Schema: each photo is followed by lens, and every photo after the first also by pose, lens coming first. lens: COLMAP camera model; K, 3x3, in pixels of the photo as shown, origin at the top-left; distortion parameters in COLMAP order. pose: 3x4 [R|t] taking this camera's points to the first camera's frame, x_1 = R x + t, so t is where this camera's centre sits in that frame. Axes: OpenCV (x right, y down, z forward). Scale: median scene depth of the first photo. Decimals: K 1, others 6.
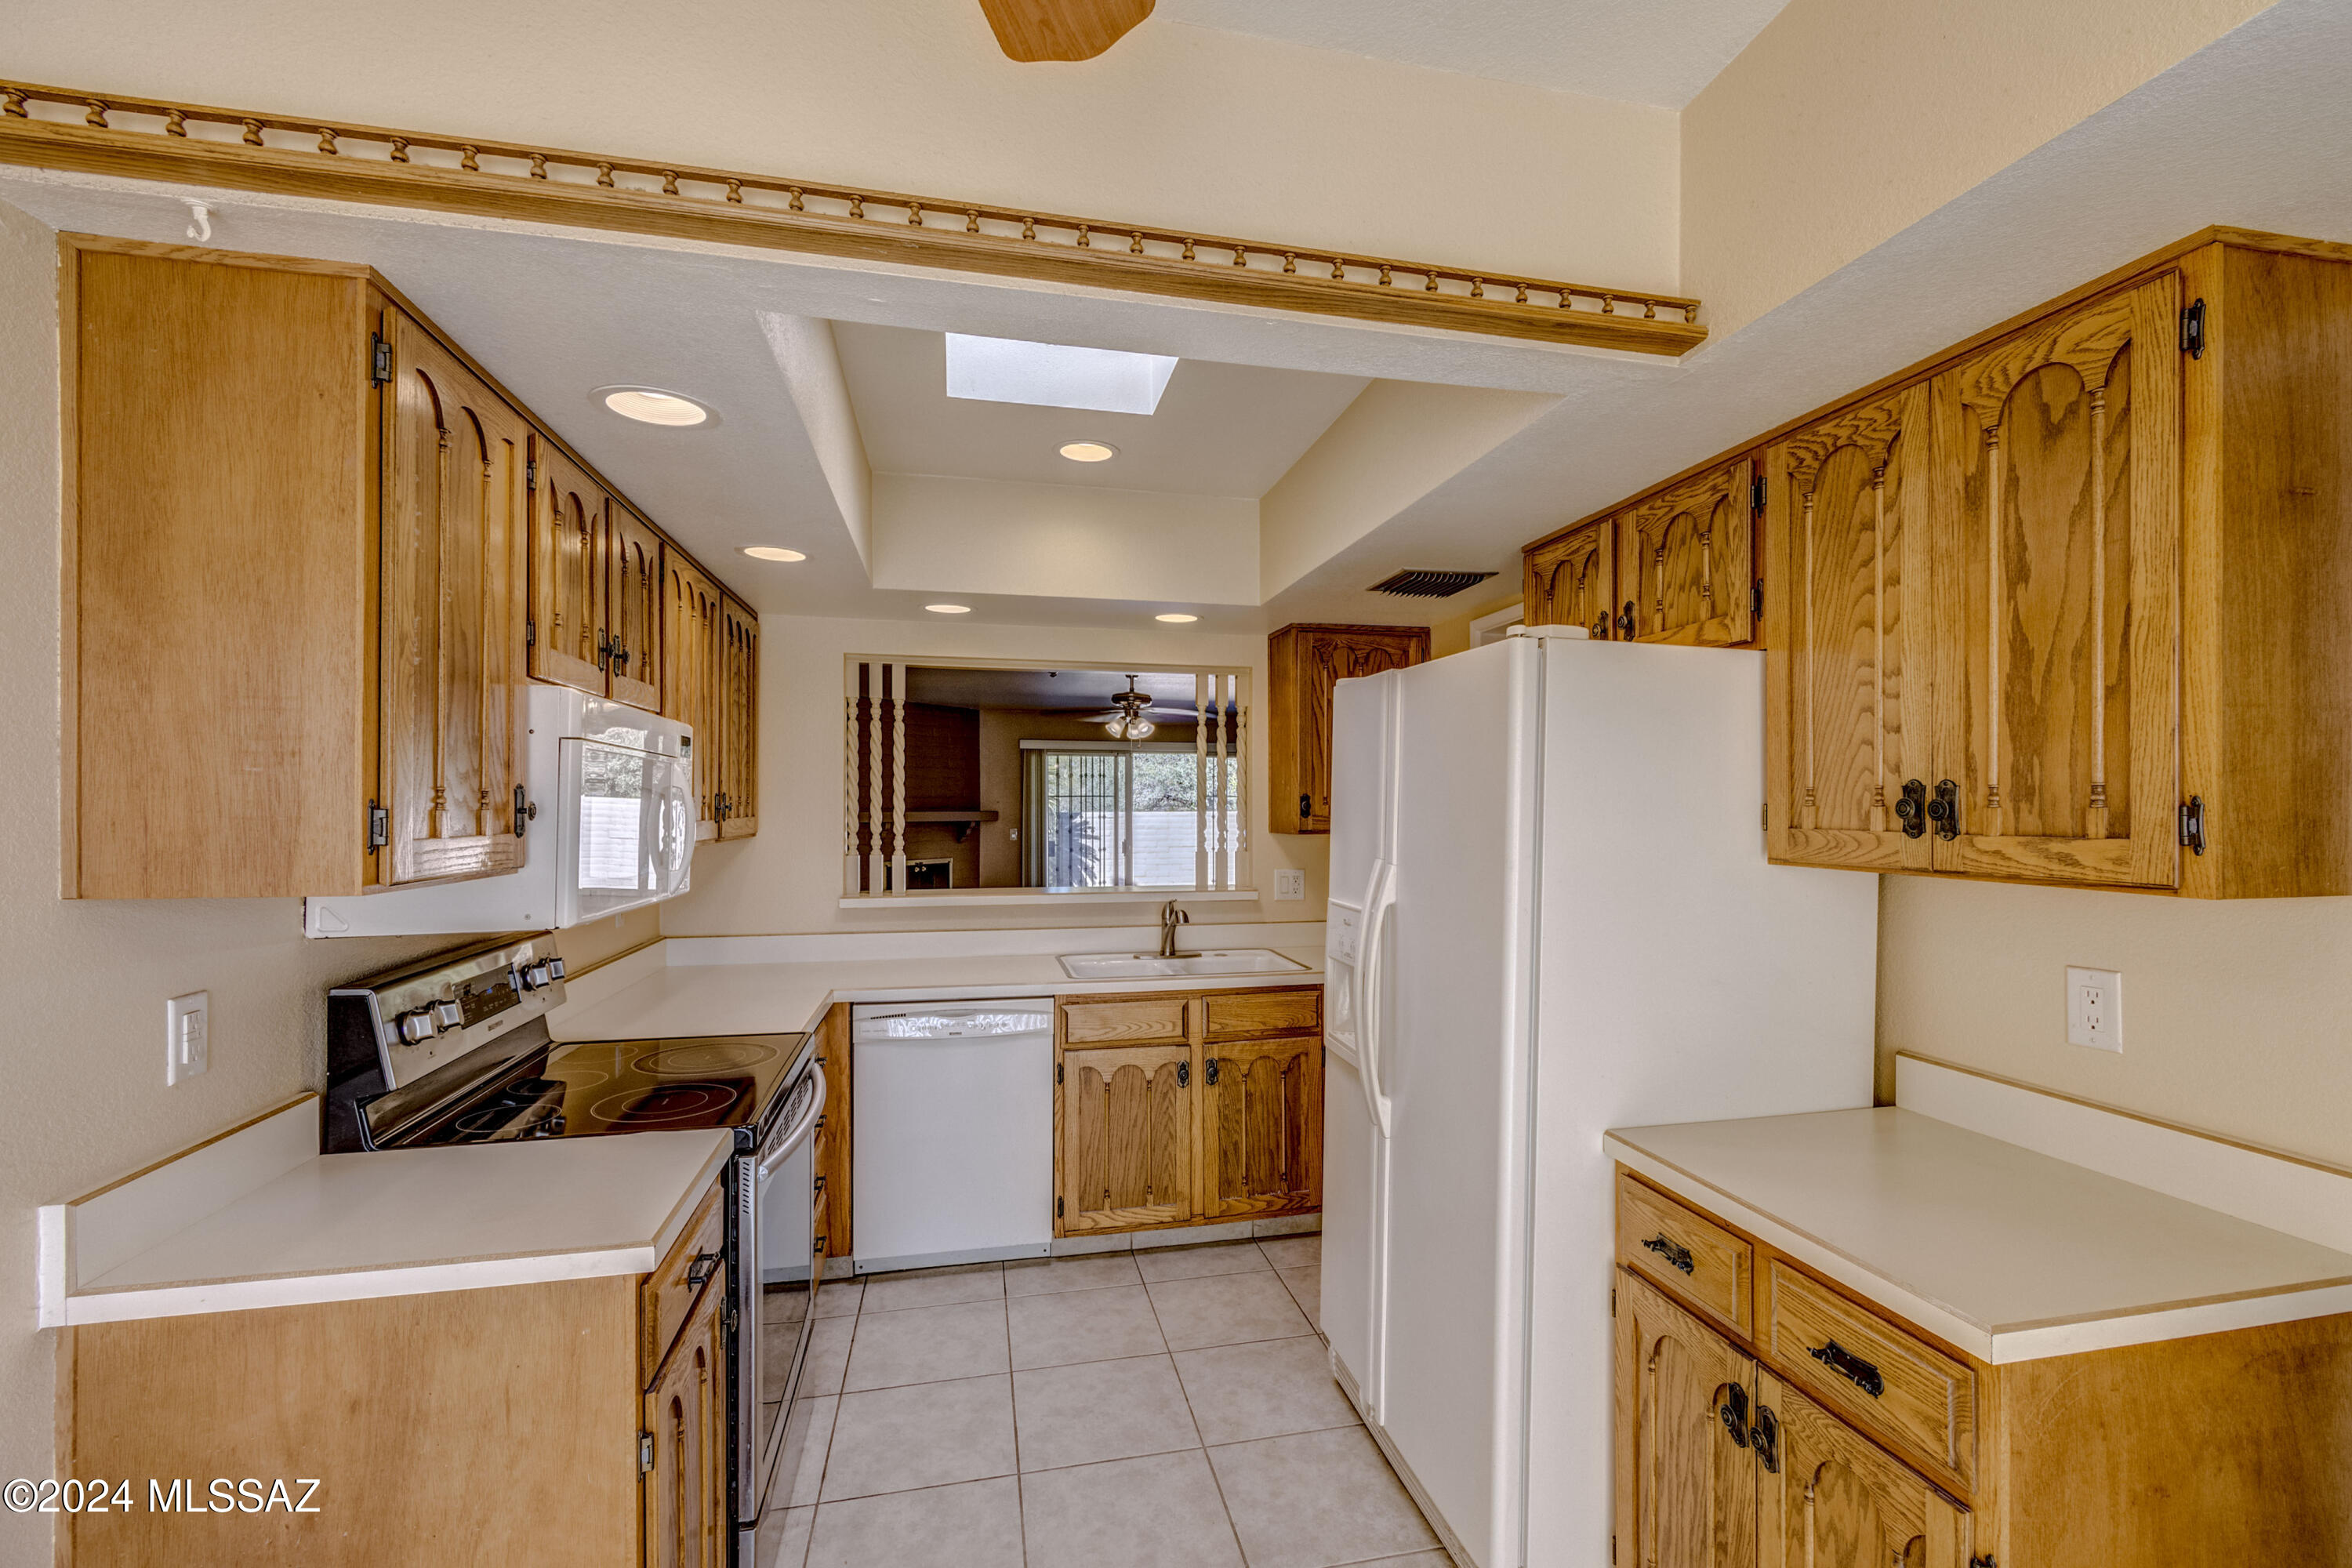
lens RADIAL K [[1061.3, 0, 1228.1], [0, 1061.3, 802.3], [0, 0, 1]] dist [0.001569, -0.000020]
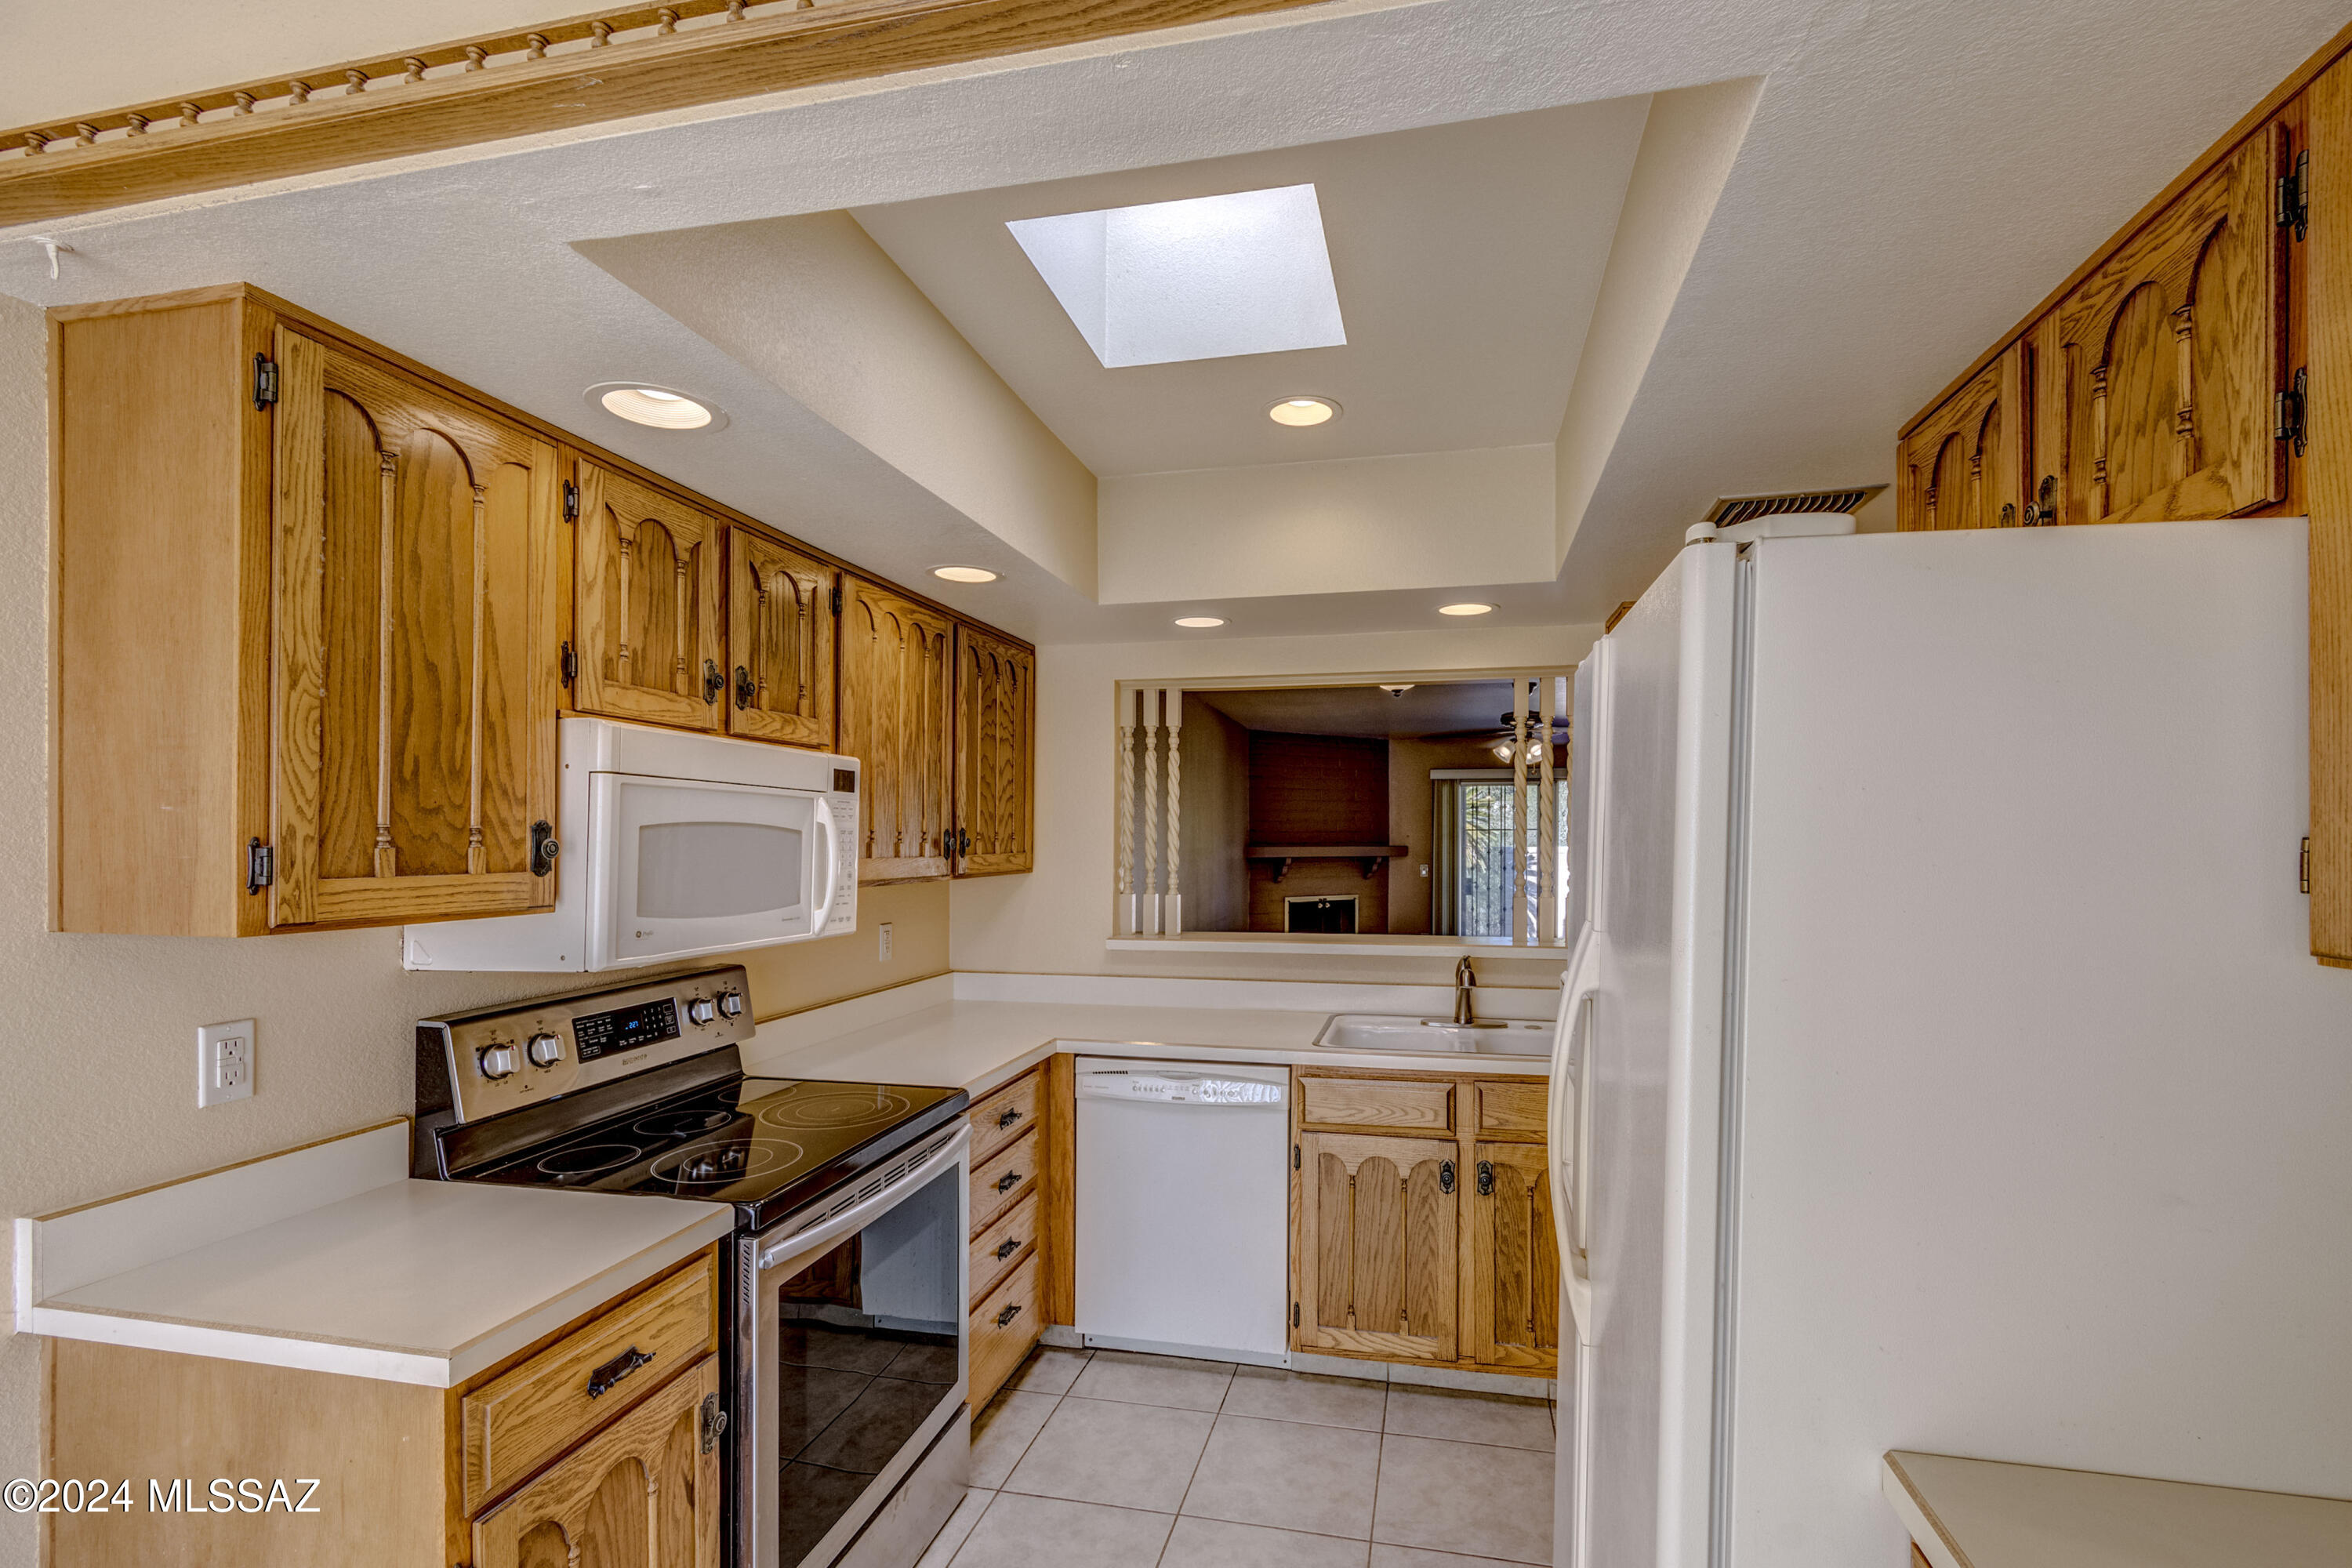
lens RADIAL K [[1076.7, 0, 1209.3], [0, 1076.7, 839.6], [0, 0, 1]] dist [0.001812, -0.000396]
pose [[0.896974, -0.002272, -0.442077, 0.166347], [0.003623, 0.999991, 0.002211, 0.000035], [0.442068, -0.003585, 0.896975, 0.208961]]
